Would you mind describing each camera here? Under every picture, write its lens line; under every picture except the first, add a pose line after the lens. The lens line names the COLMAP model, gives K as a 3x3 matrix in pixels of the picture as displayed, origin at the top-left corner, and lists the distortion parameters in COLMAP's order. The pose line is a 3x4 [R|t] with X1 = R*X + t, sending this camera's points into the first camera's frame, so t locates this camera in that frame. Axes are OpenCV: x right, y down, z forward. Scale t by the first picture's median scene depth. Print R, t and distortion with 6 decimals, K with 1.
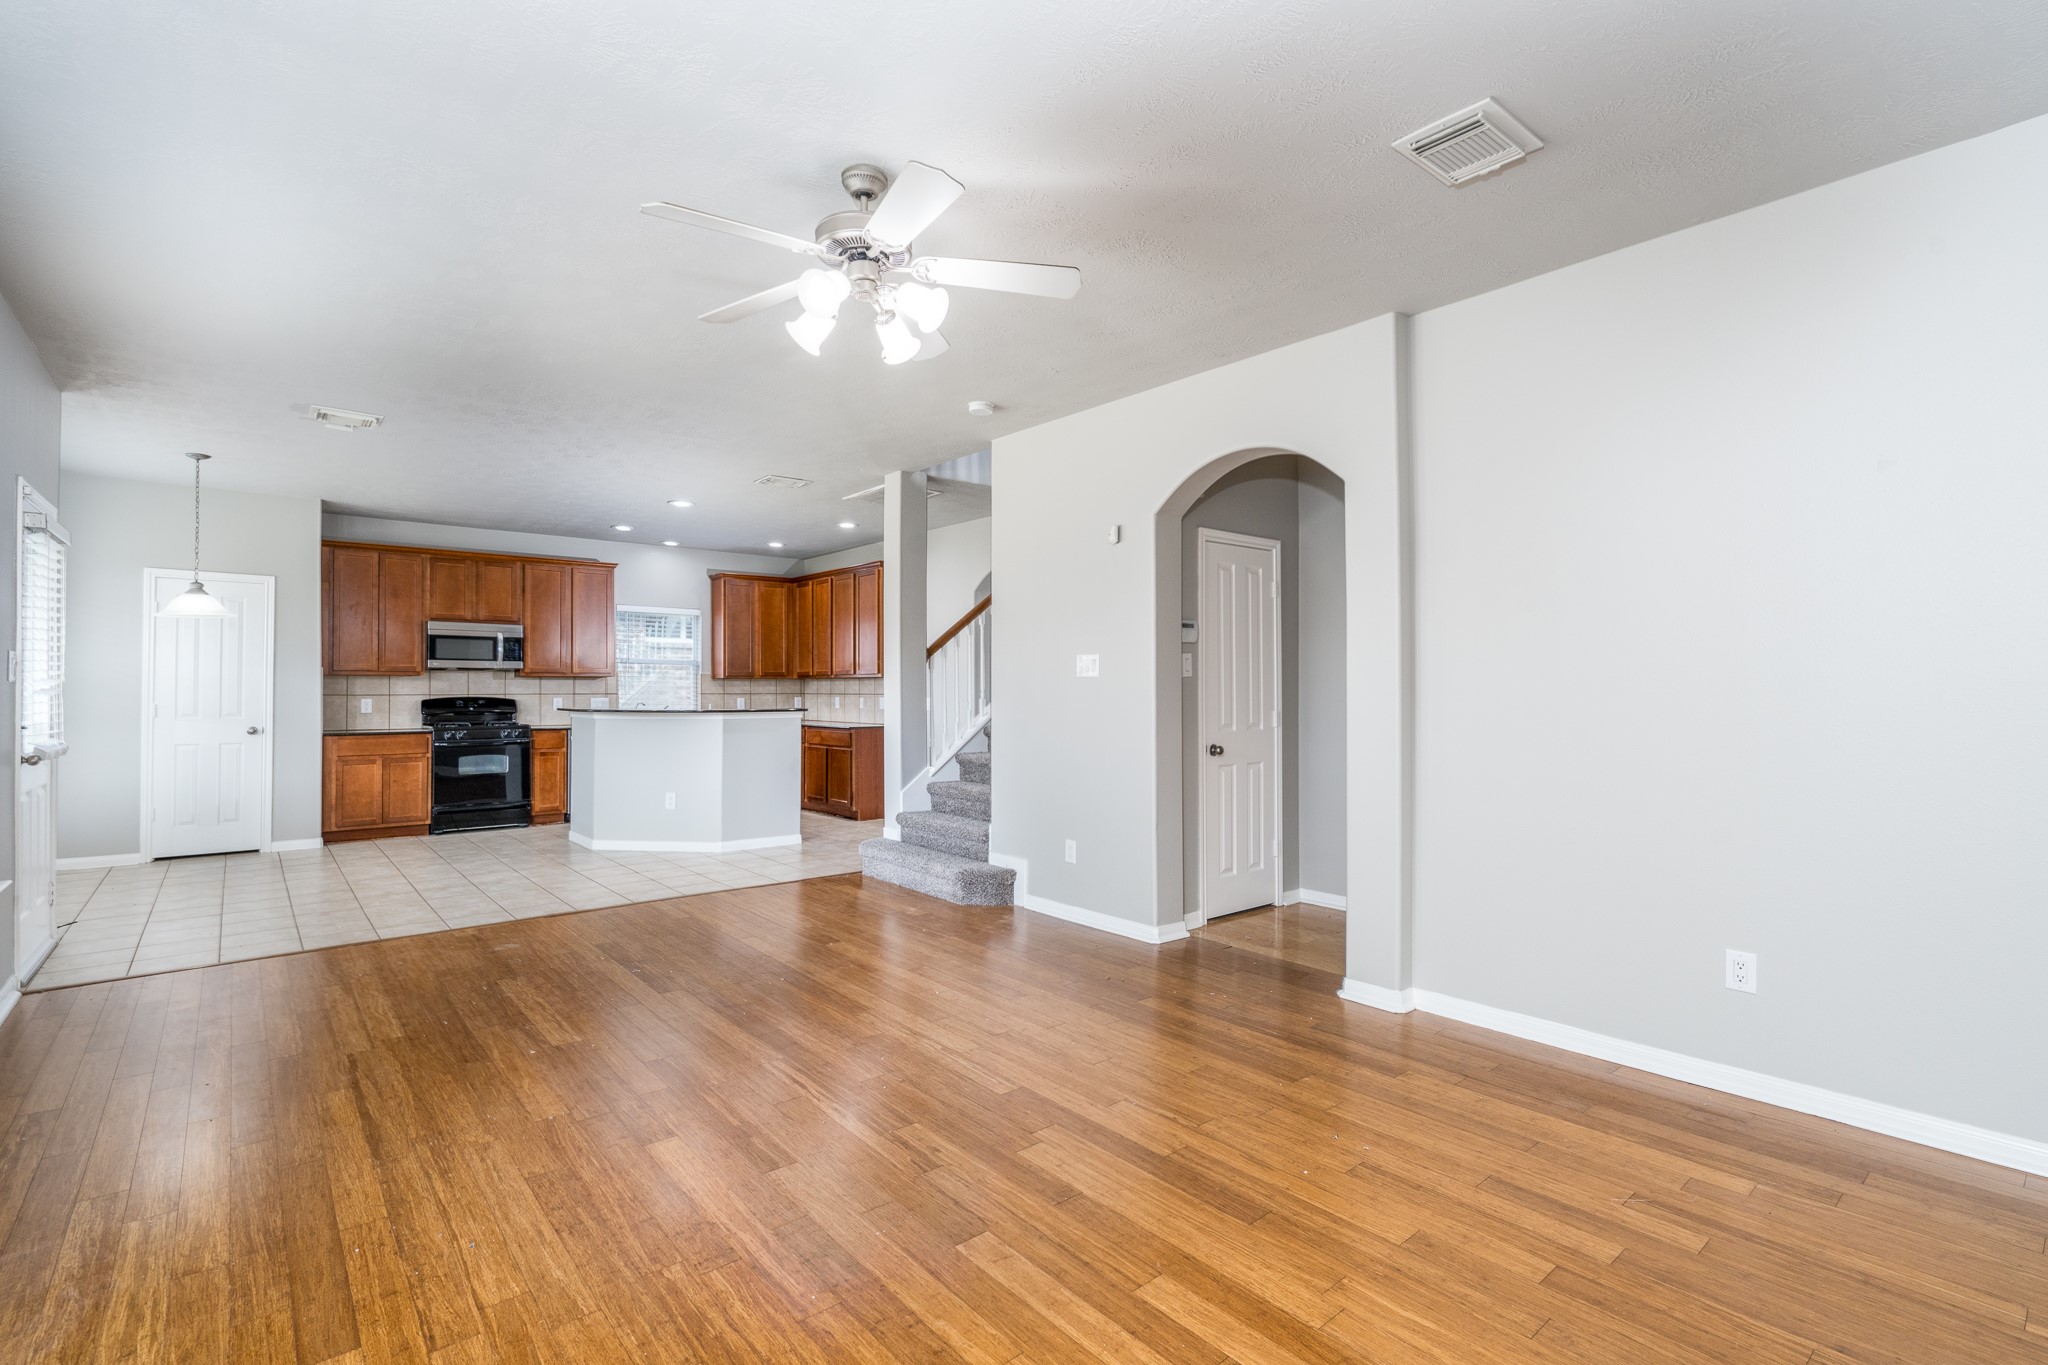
lens RADIAL K [[943.2, 0, 1013.7], [0, 943.2, 683.4], [0, 0, 1]] dist [-0.010419, 0.001900]
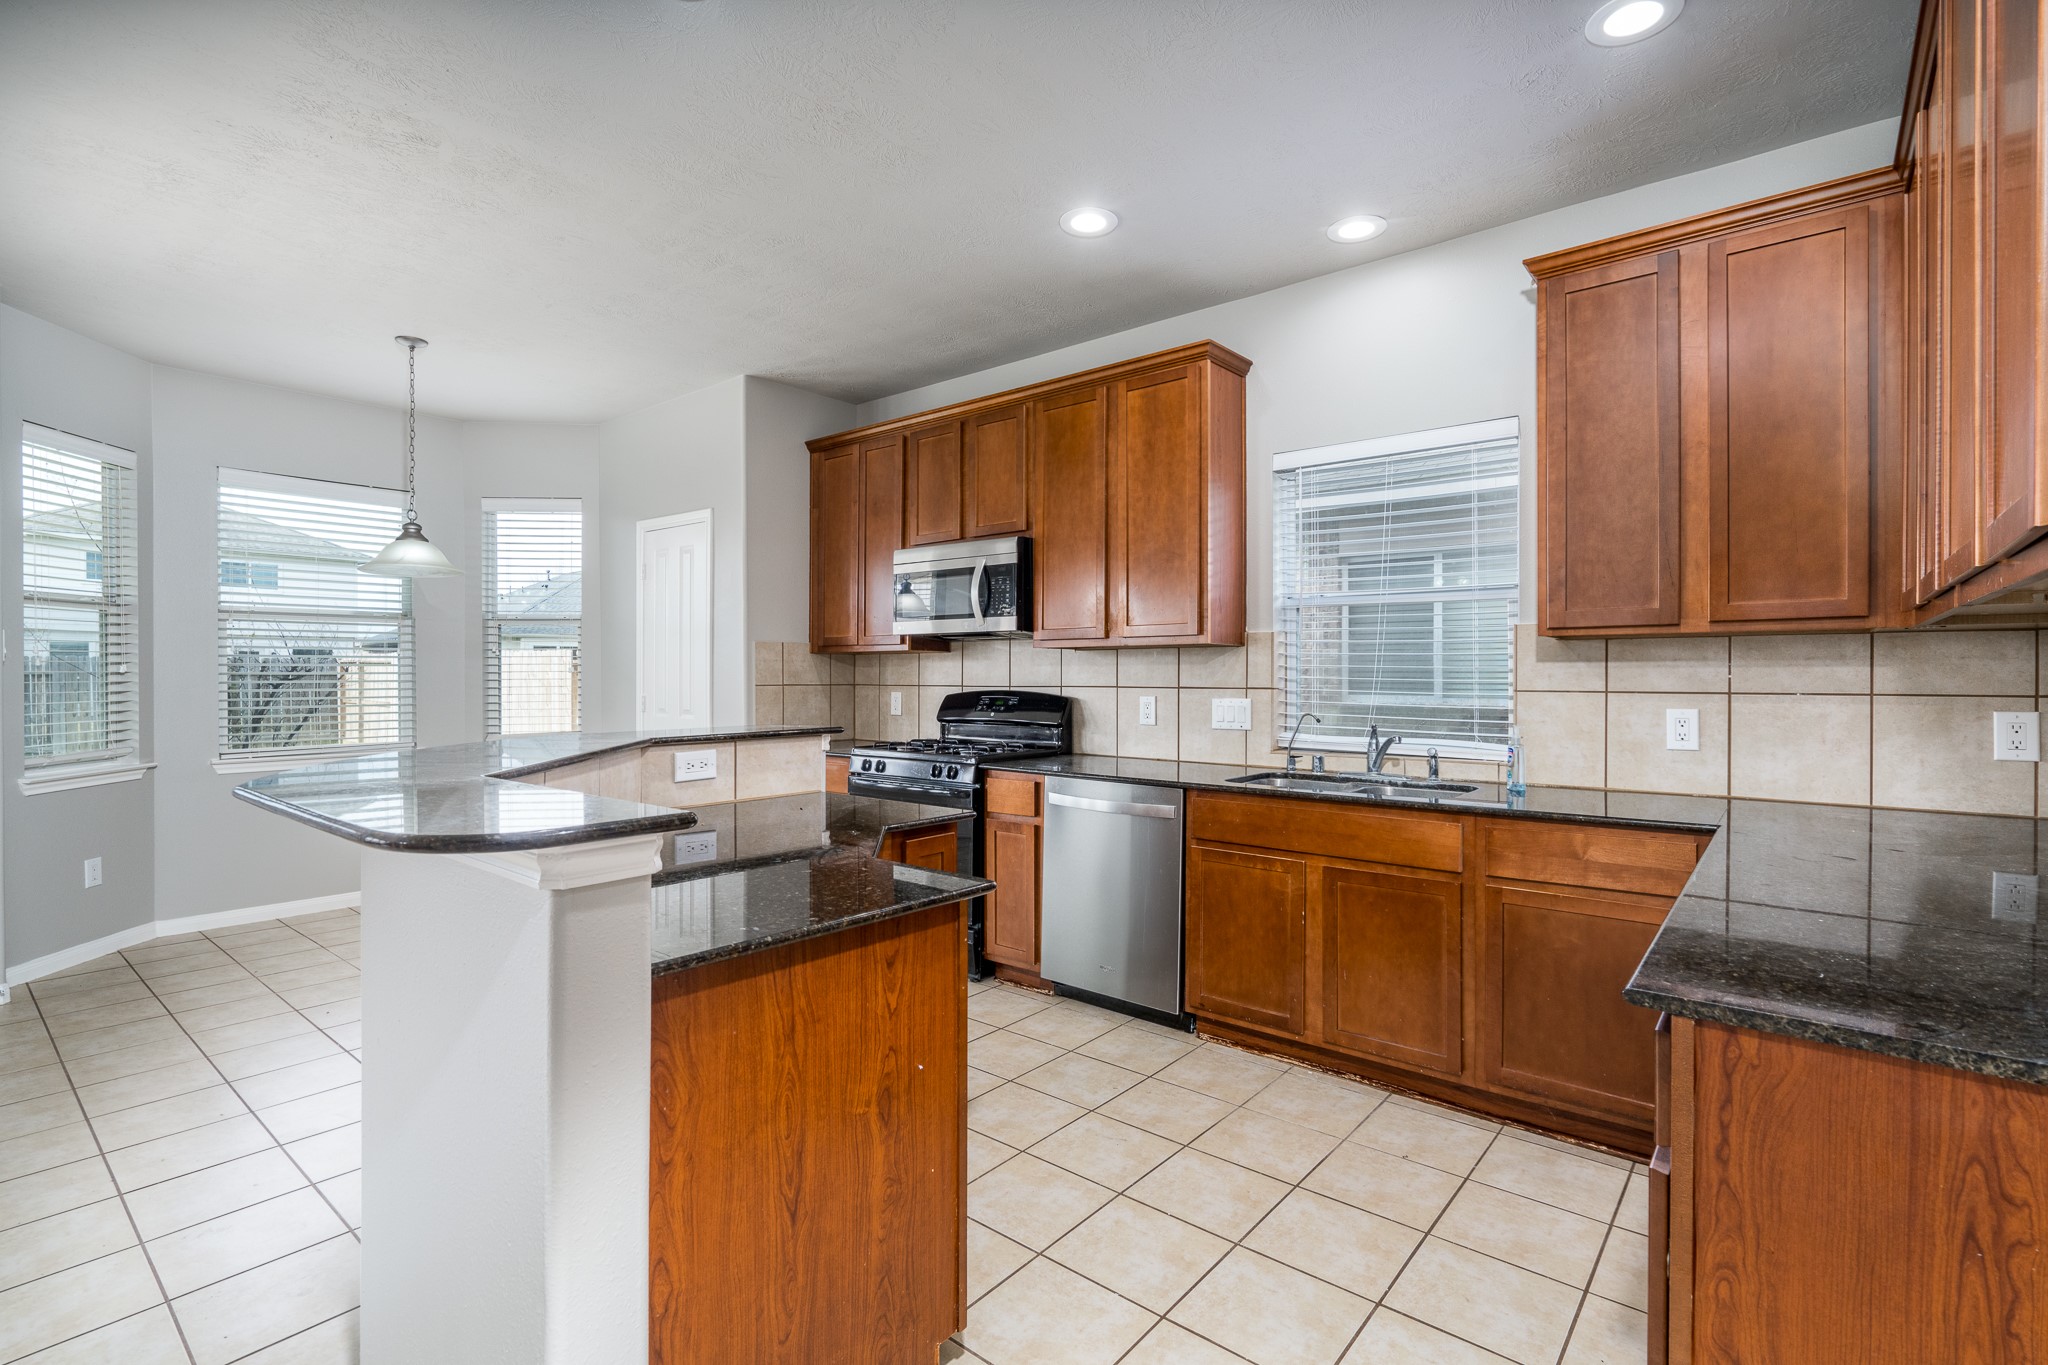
lens RADIAL K [[943.2, 0, 1029.8], [0, 943.2, 670.9], [0, 0, 1]] dist [-0.010419, 0.001900]
pose [[0.172731, 0.000970, -0.984968, -0.070090], [0.007153, 0.999972, 0.002239, 0.002756], [0.984943, -0.007432, 0.172720, 0.952290]]
